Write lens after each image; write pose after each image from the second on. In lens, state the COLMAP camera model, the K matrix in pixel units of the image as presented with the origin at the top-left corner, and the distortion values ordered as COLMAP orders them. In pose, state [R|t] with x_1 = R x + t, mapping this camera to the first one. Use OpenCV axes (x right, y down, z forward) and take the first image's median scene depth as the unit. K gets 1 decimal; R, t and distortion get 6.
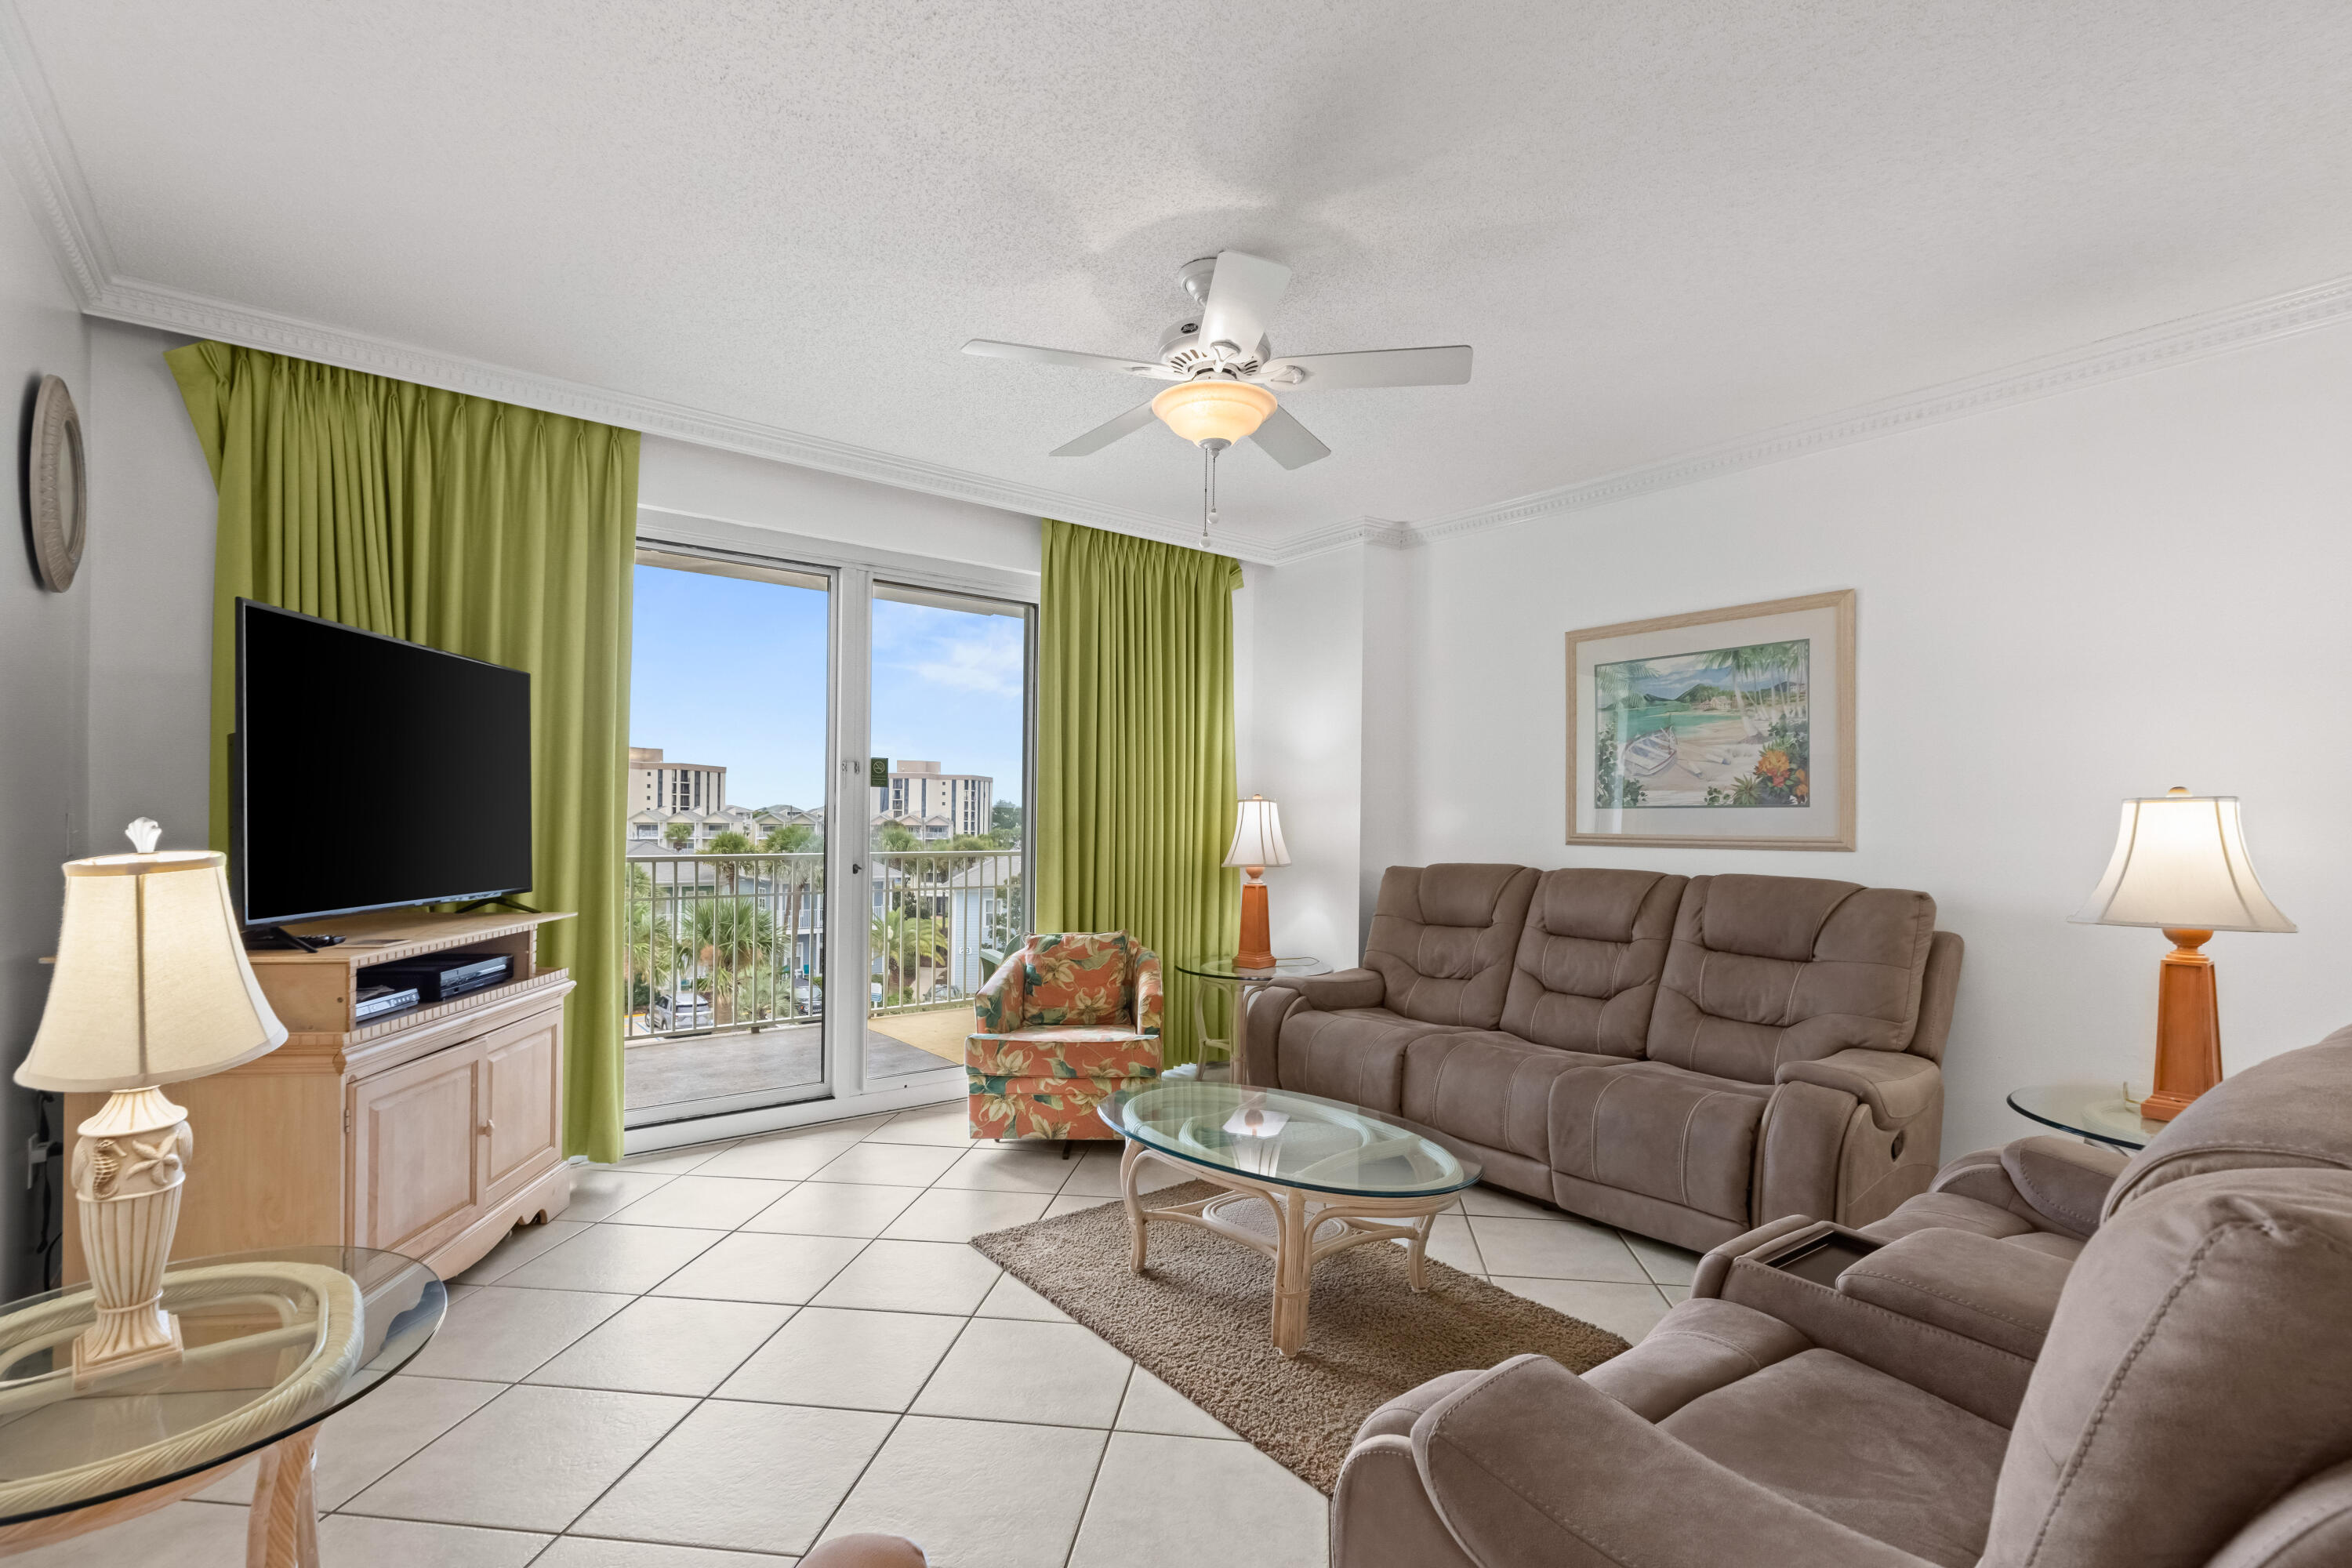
lens RADIAL K [[1078.0, 0, 1184.2], [0, 1078.0, 828.1], [0, 0, 1]] dist [0.013108, 0.000113]
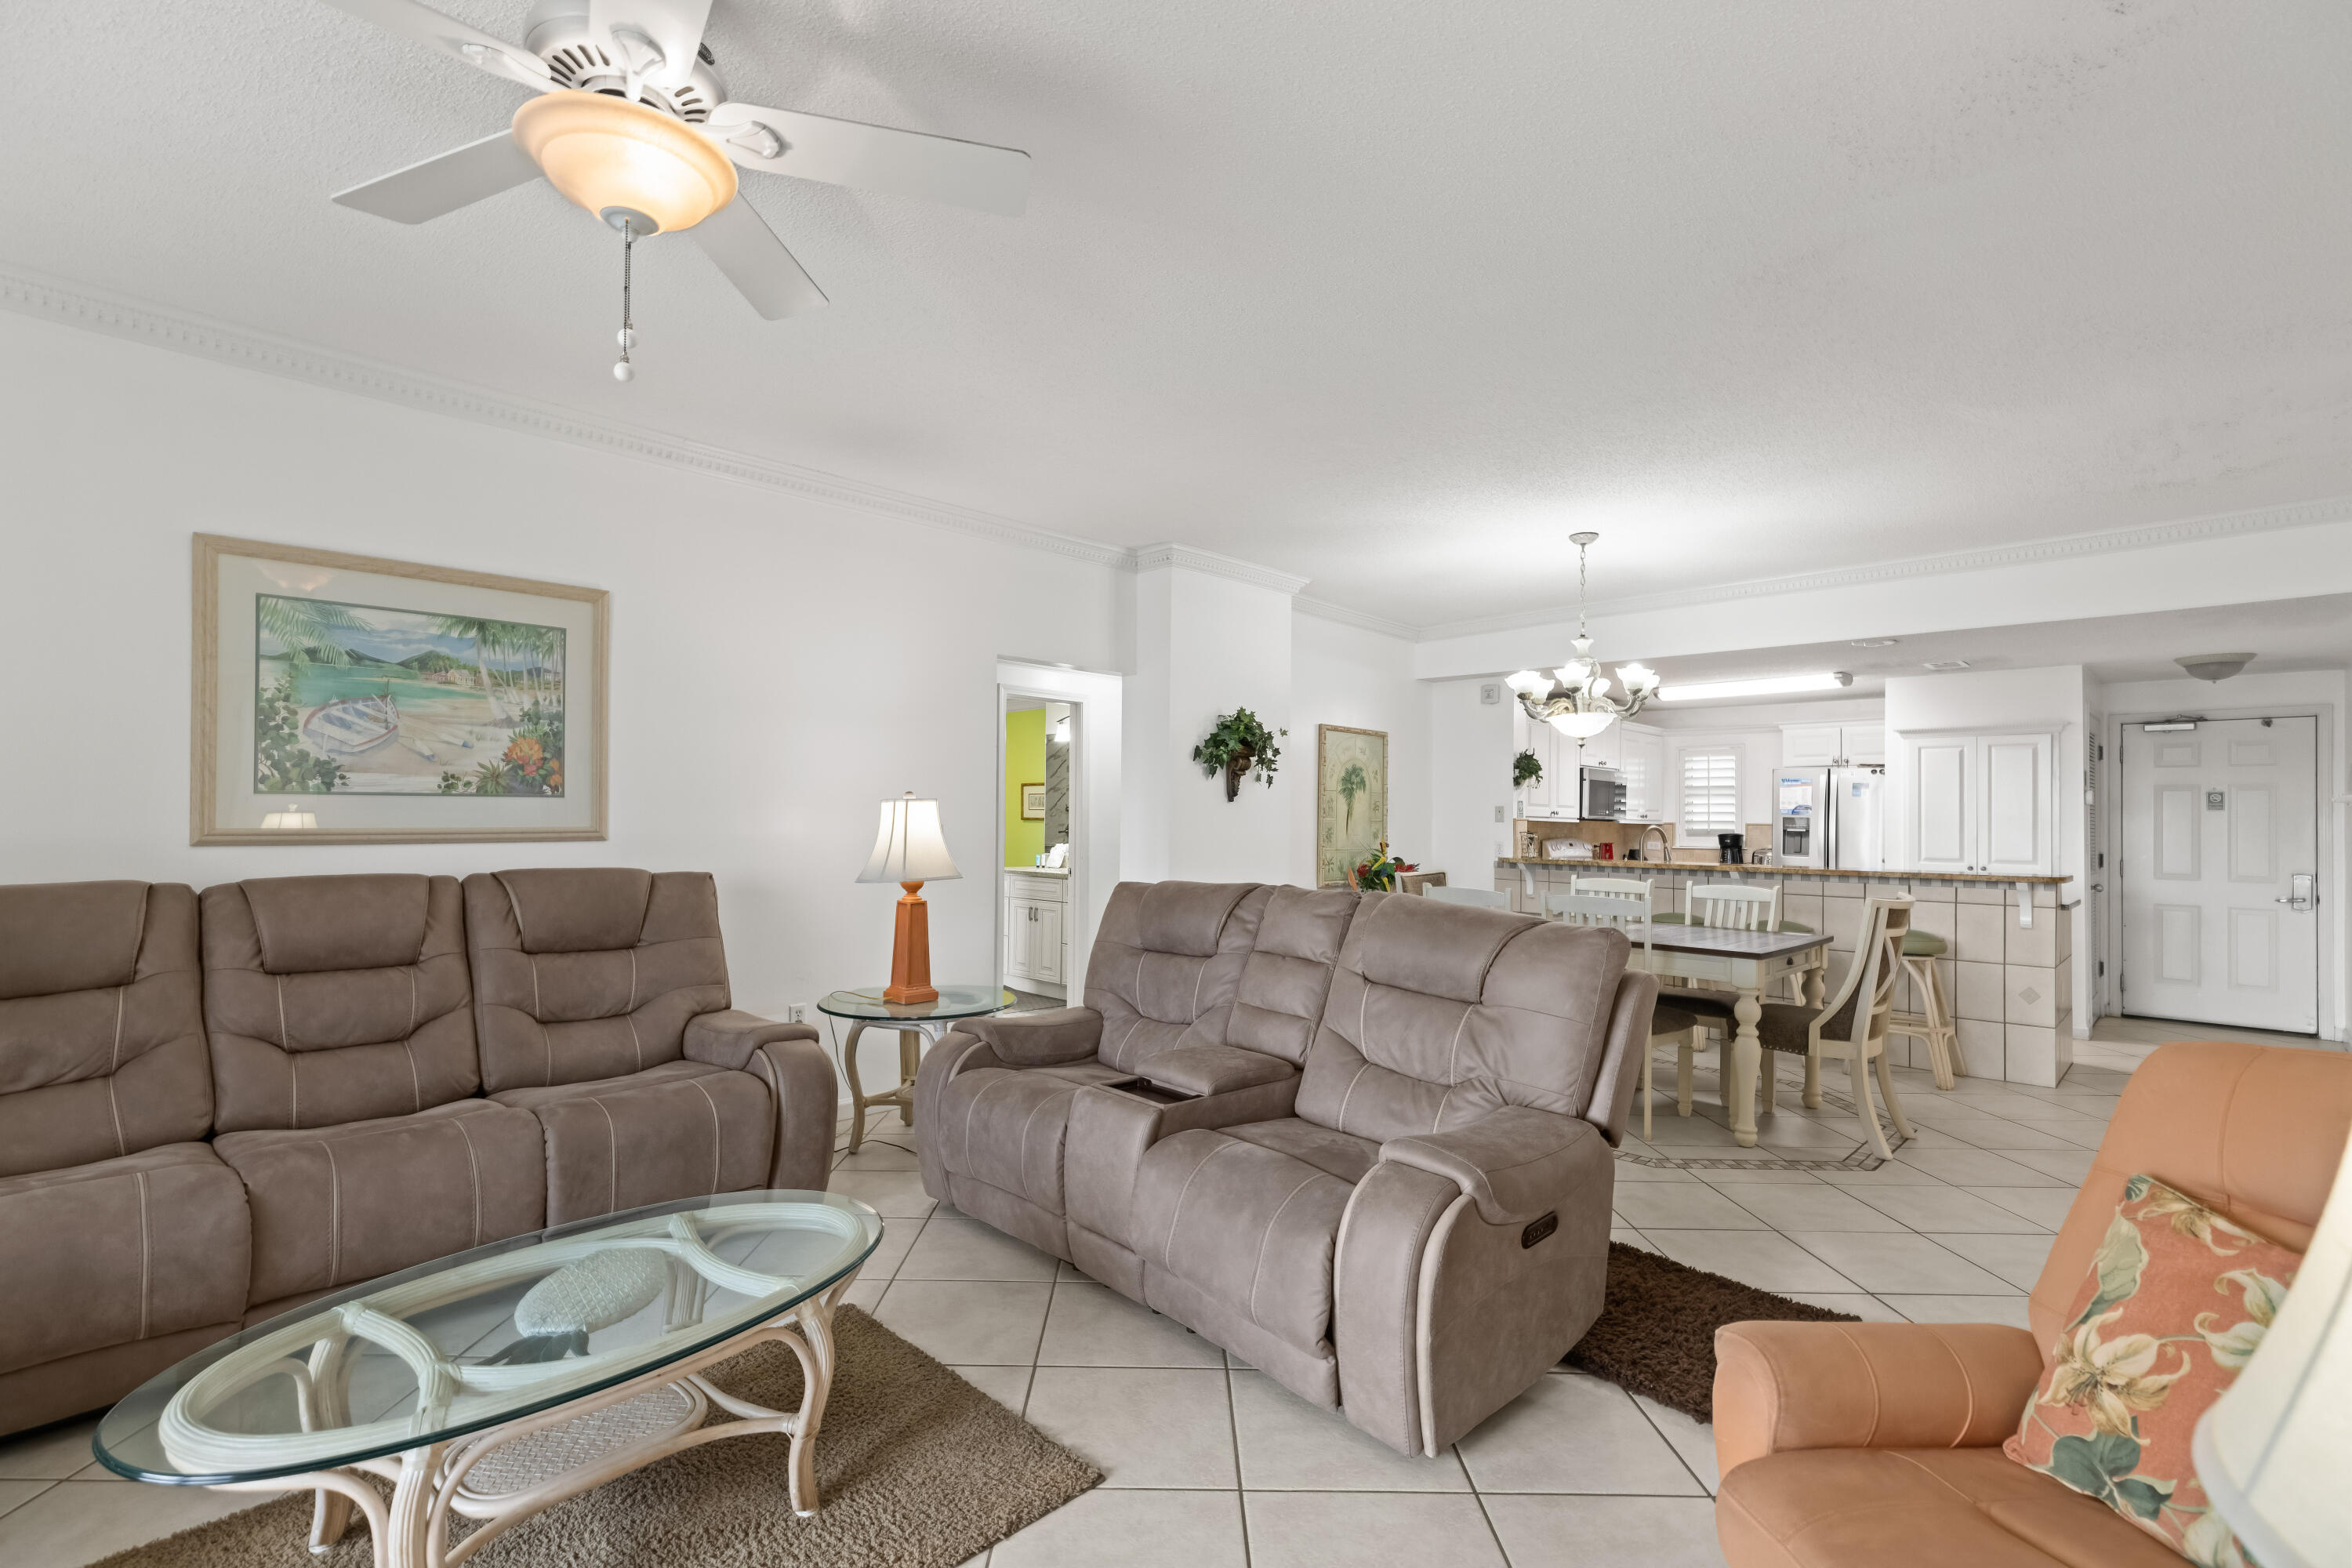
lens RADIAL K [[1070.5, 0, 1173.6], [0, 1070.5, 806.0], [0, 0, 1]] dist [0.004166, -0.000326]
pose [[-0.128925, -0.002774, 0.991650, -0.448050], [-0.002451, 0.999994, 0.002478, -0.014567], [-0.991651, -0.002111, -0.128931, 0.538446]]
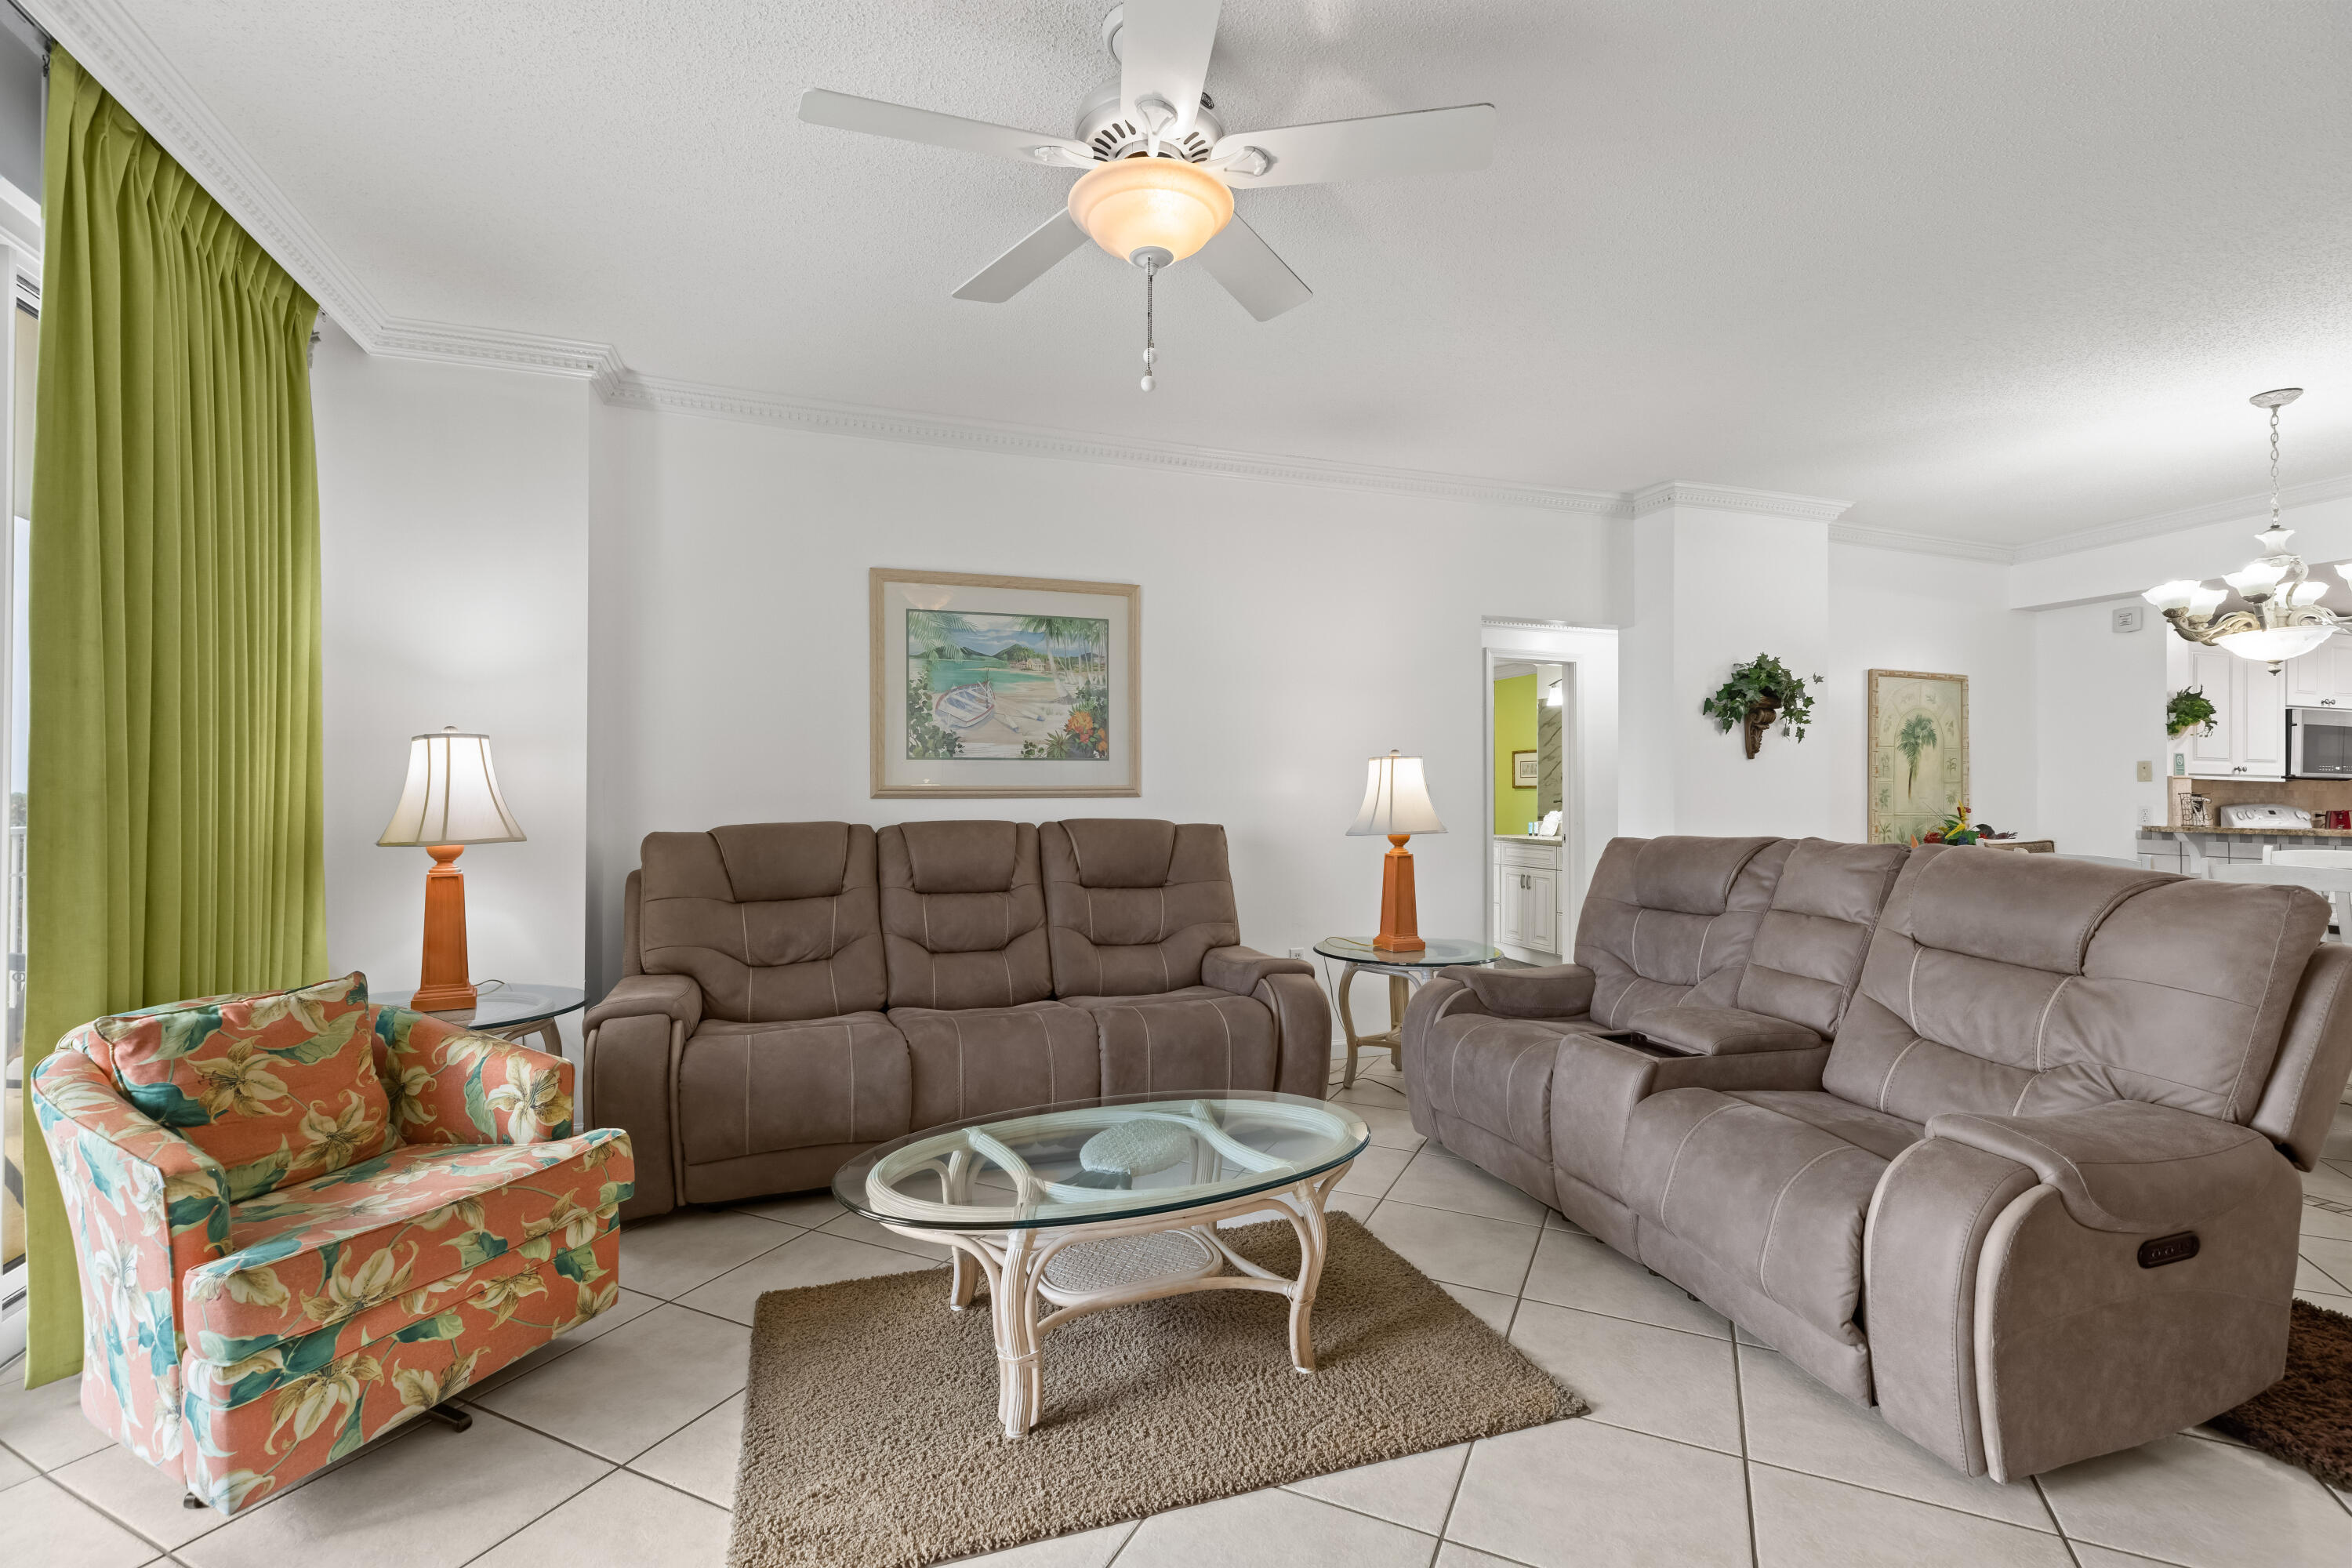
lens RADIAL K [[1061.1, 0, 1173.0], [0, 1061.1, 787.9], [0, 0, 1]] dist [0.004240, -0.000419]
pose [[0.321261, -0.004494, 0.946980, -0.478479], [0.010538, 0.999944, 0.001170, 0.009404], [-0.946932, 0.009603, 0.321290, 0.526746]]
